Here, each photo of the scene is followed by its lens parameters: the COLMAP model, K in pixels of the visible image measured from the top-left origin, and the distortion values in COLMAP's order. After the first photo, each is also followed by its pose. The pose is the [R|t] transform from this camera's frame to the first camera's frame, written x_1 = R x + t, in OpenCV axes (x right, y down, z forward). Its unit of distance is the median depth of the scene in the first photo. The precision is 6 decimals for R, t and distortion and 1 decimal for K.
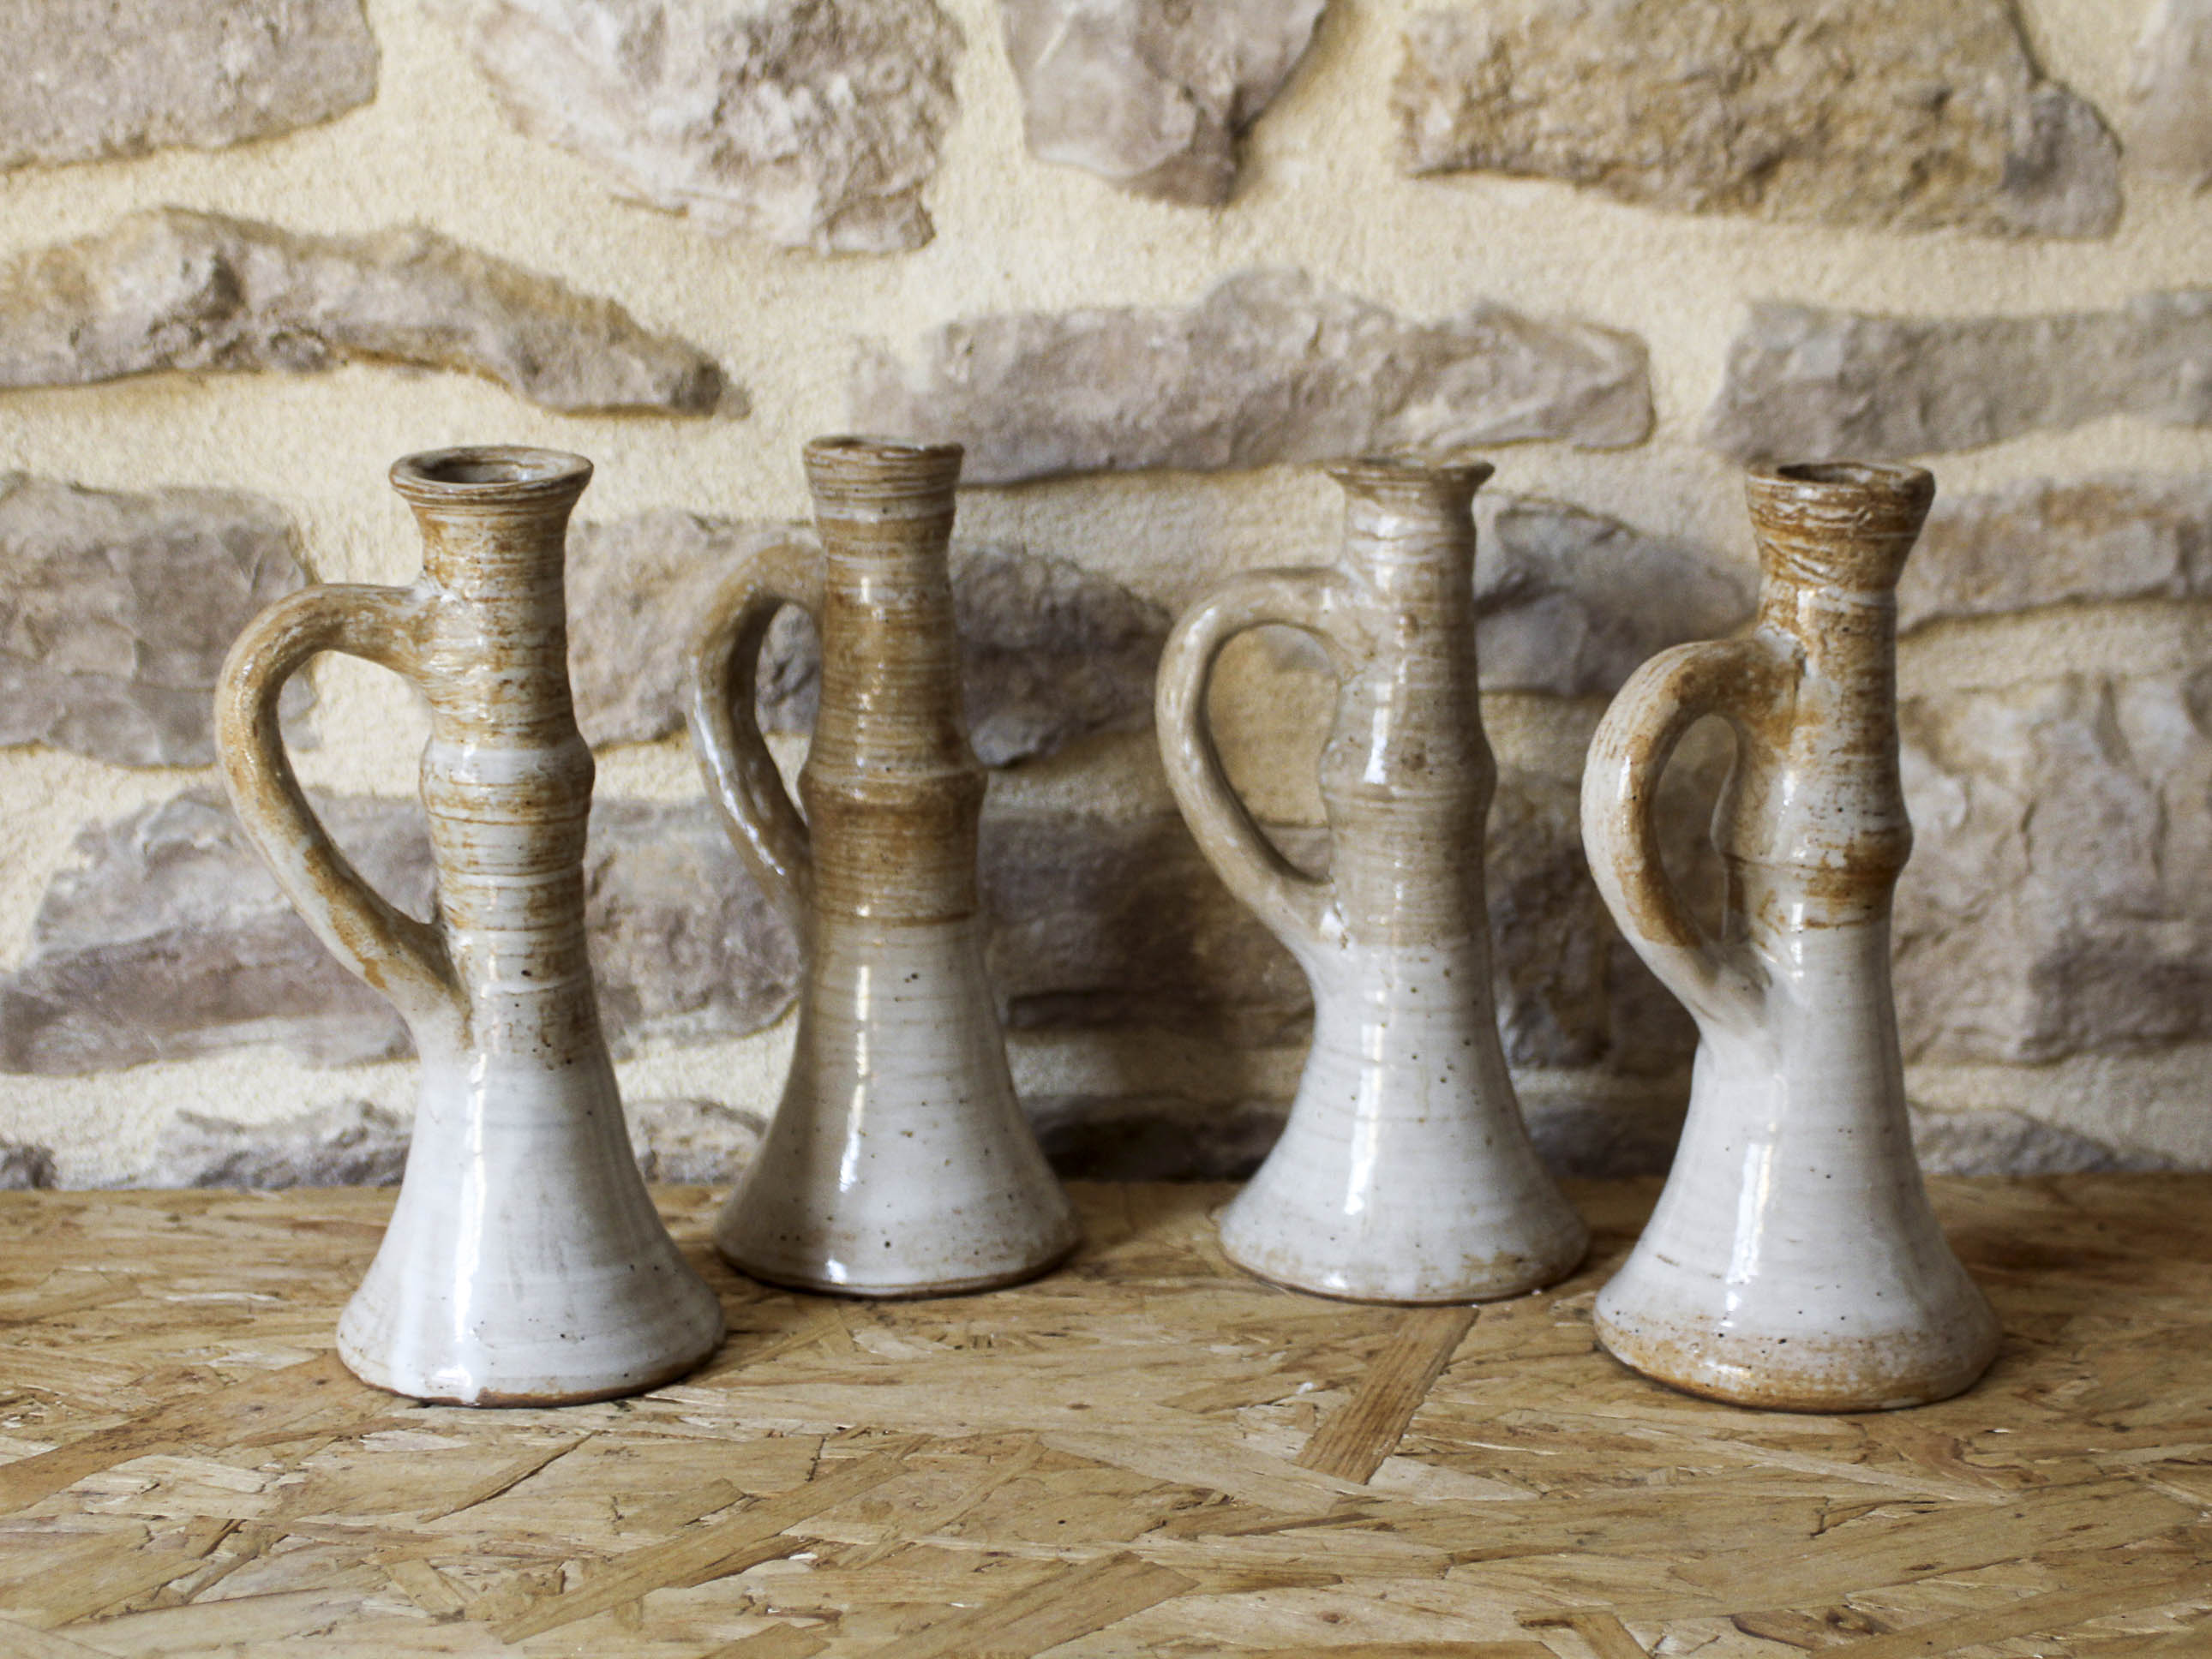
lens RADIAL K [[3737.4, 0, 1142.0], [0, 3737.4, 785.2], [0, 0, 1]] dist [-0.086935, 0.045129]
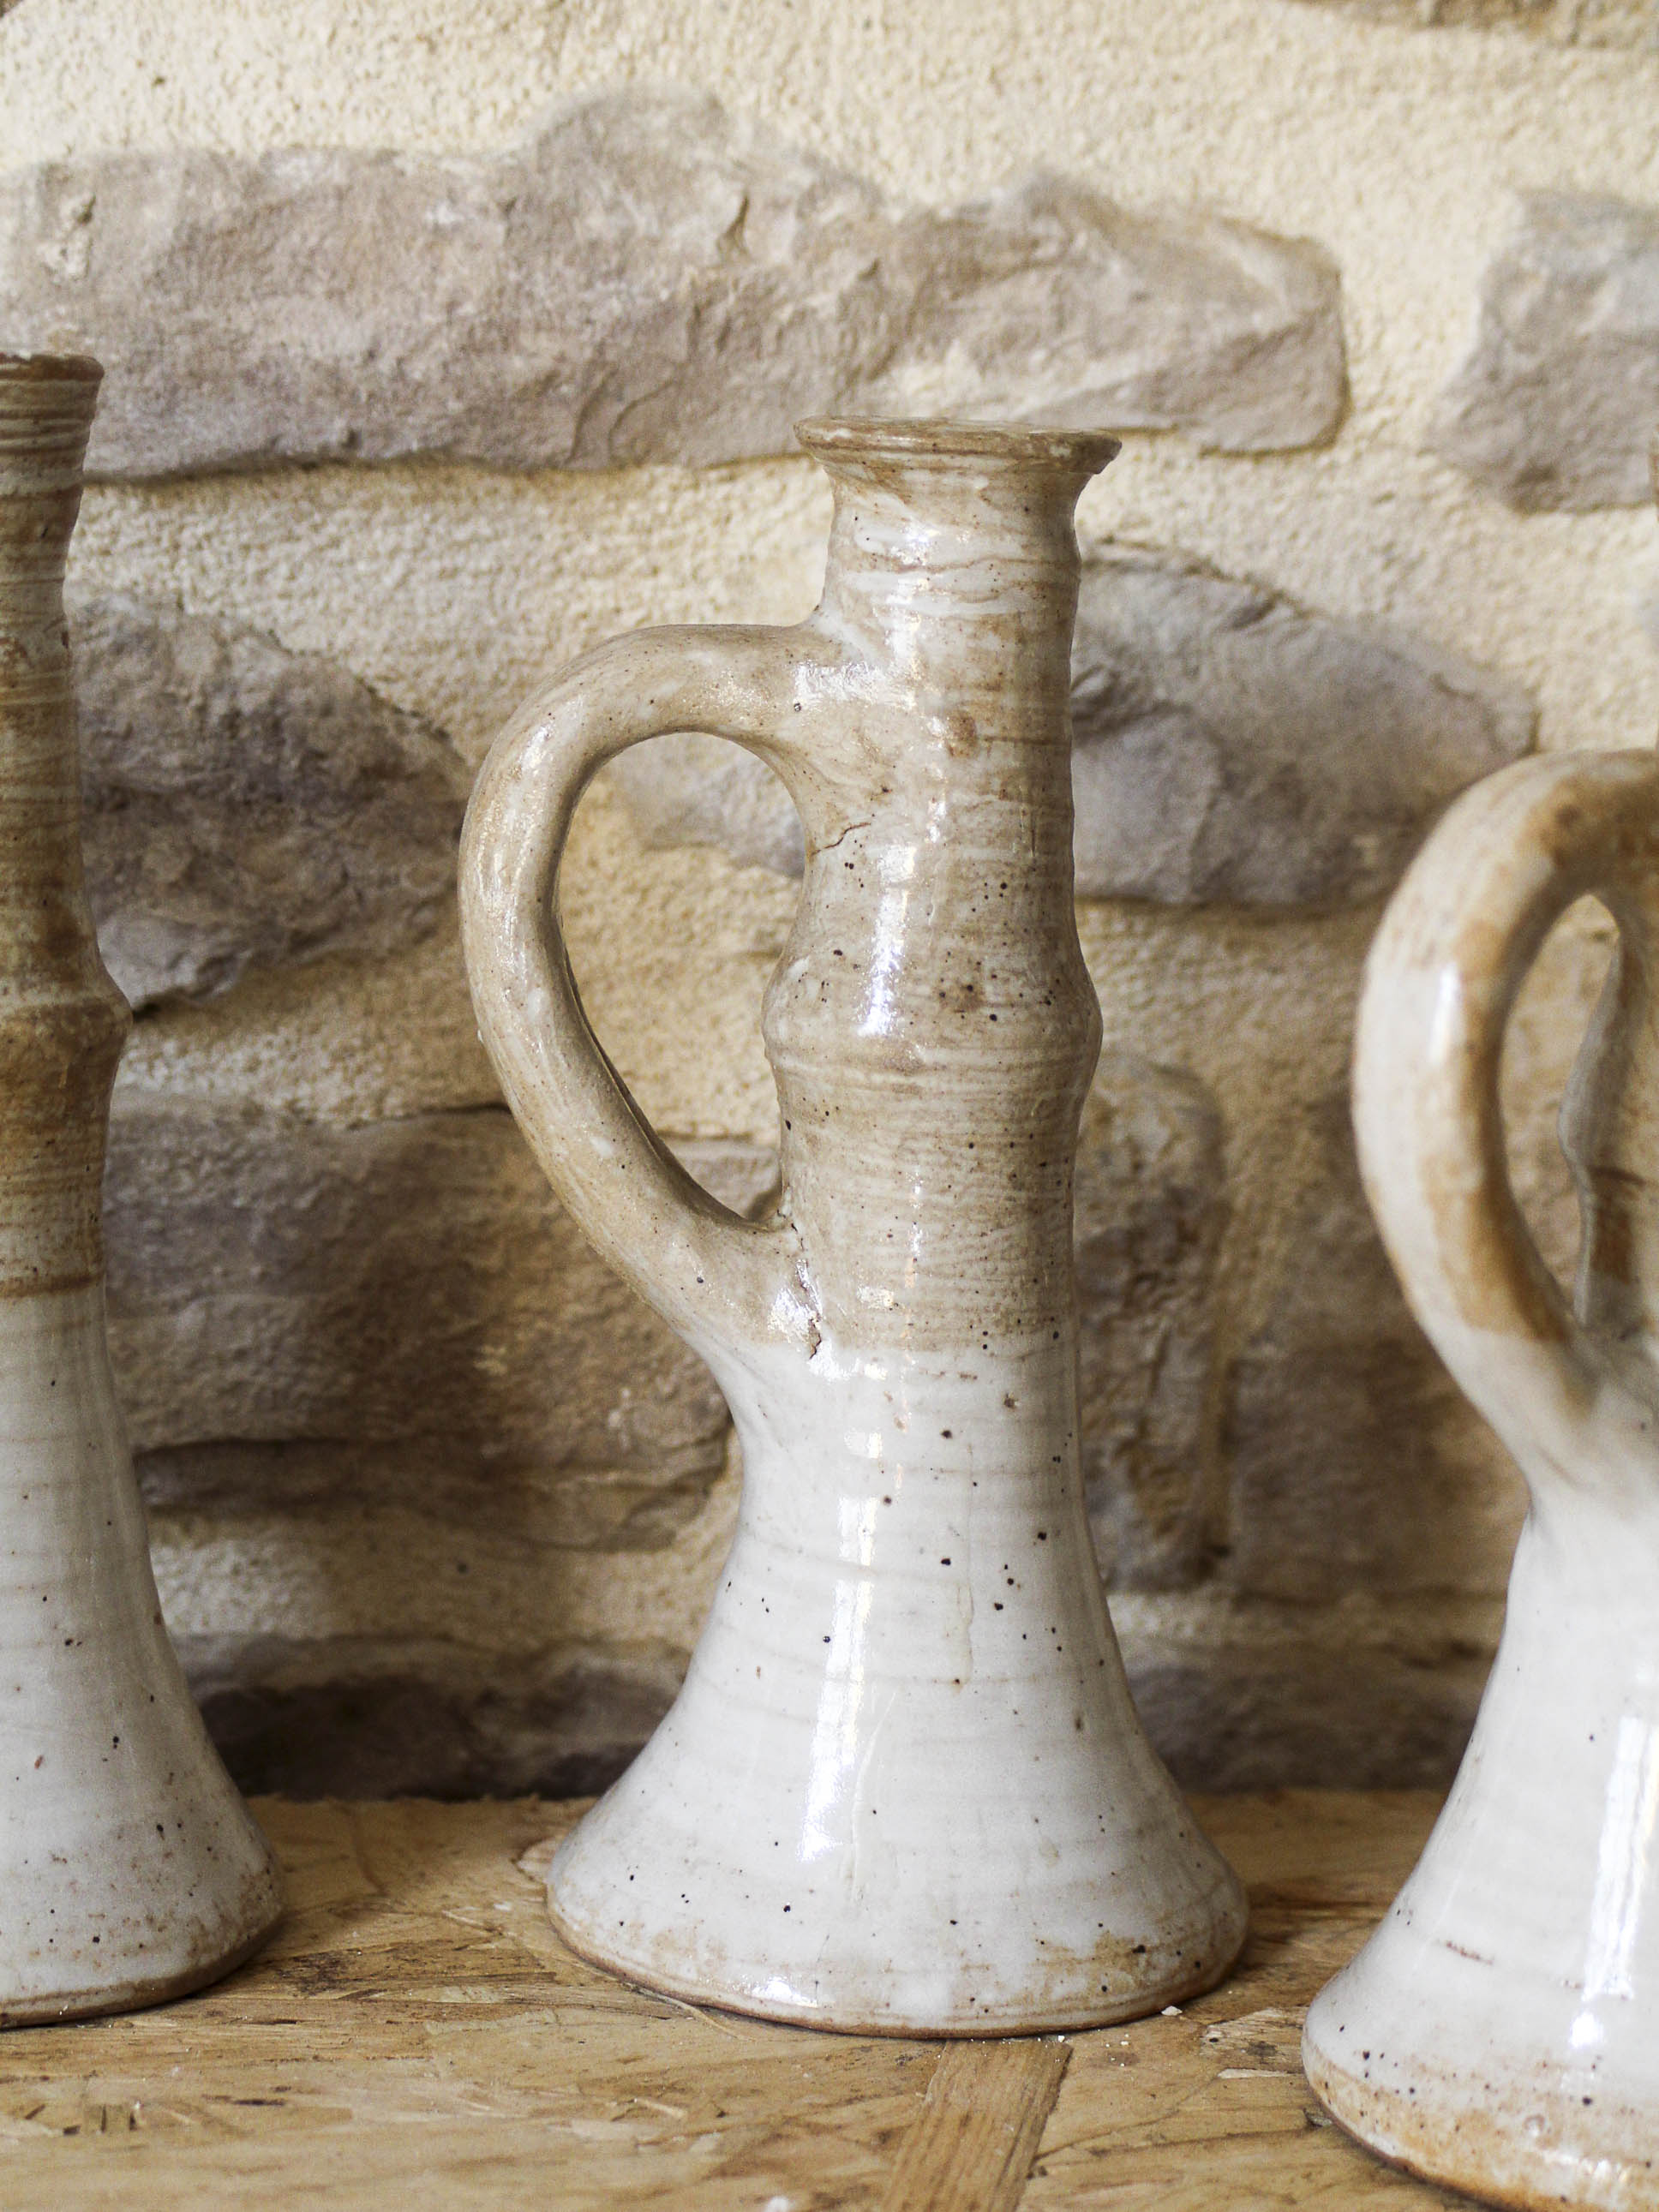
lens RADIAL K [[5373.7, 0, 833.9], [0, 5373.7, 1137.9], [0, 0, 1]] dist [0.090620, -0.018373]
pose [[0.989621, 0.017920, 0.142581, -0.048592], [-0.015511, 0.999718, -0.017987, 0.025520], [-0.142863, 0.015589, 0.989620, 0.237661]]
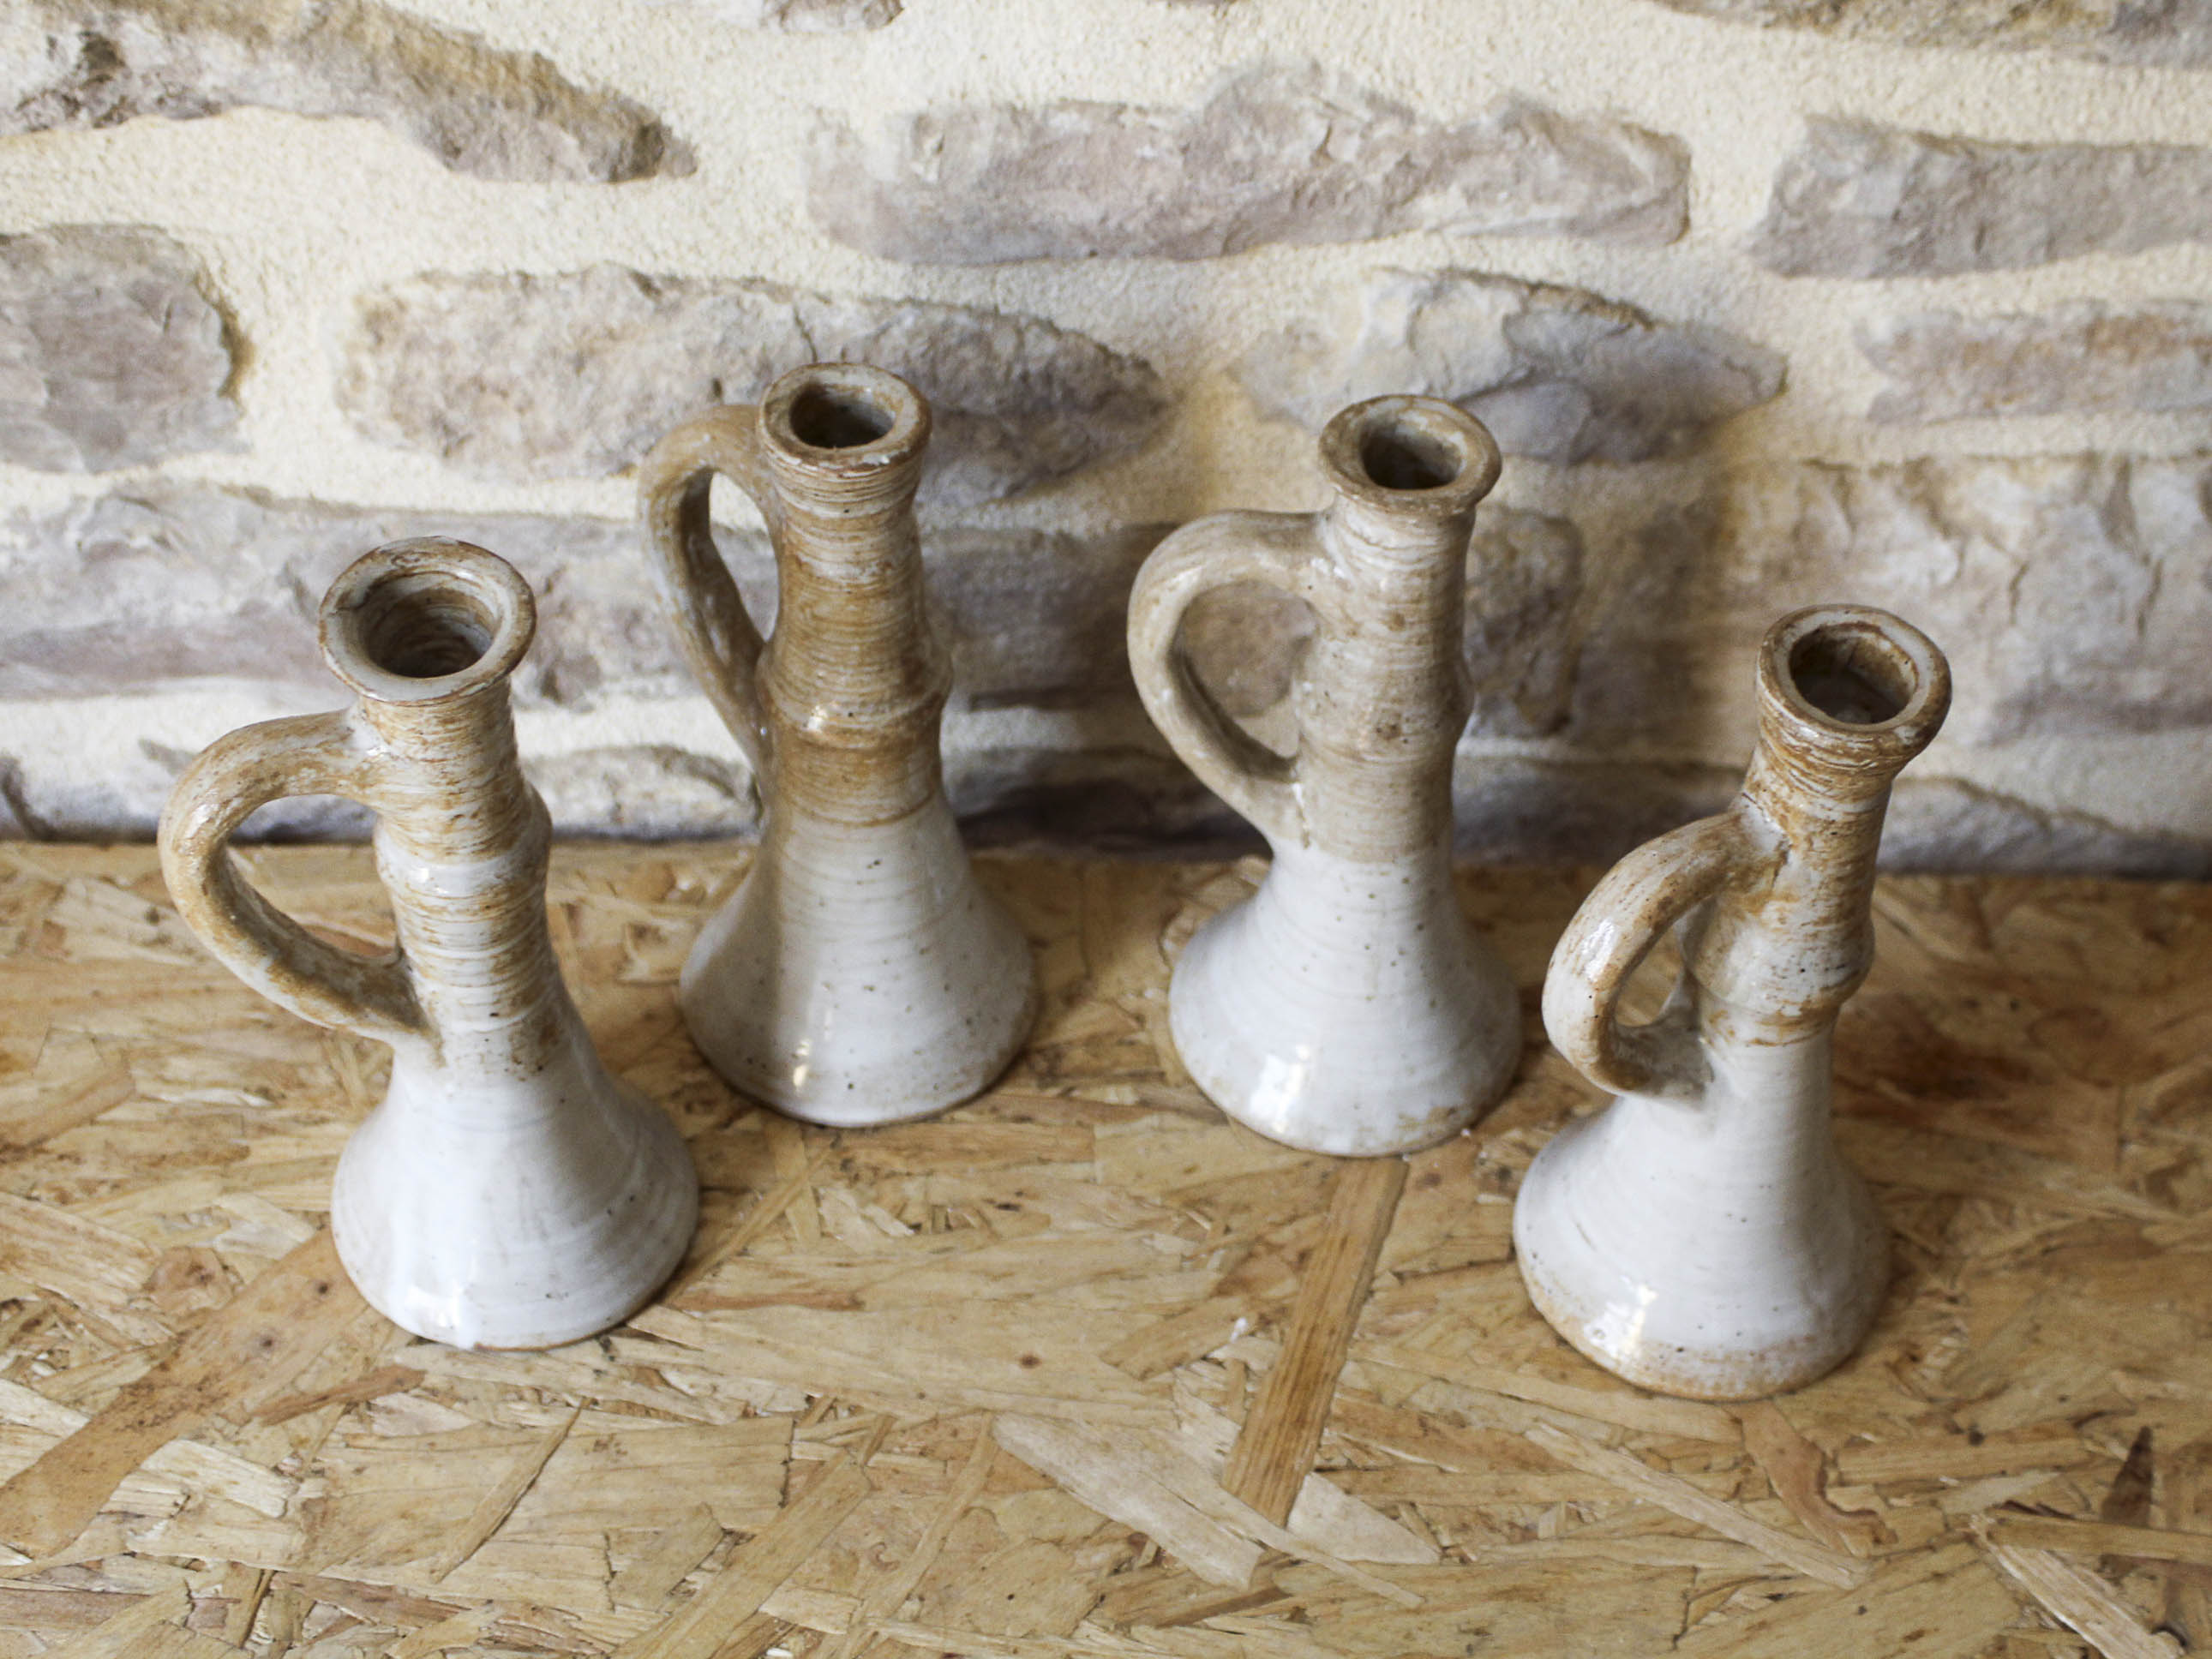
lens RADIAL K [[3722.6, 0, 1194.2], [0, 3722.6, 816.0], [0, 0, 1]] dist [-0.084237, 0.023294]
pose [[0.998692, 0.034436, 0.037788, -0.013215], [-0.049844, 0.820227, 0.569862, -0.503614], [-0.011371, -0.571000, 0.820871, 0.174921]]
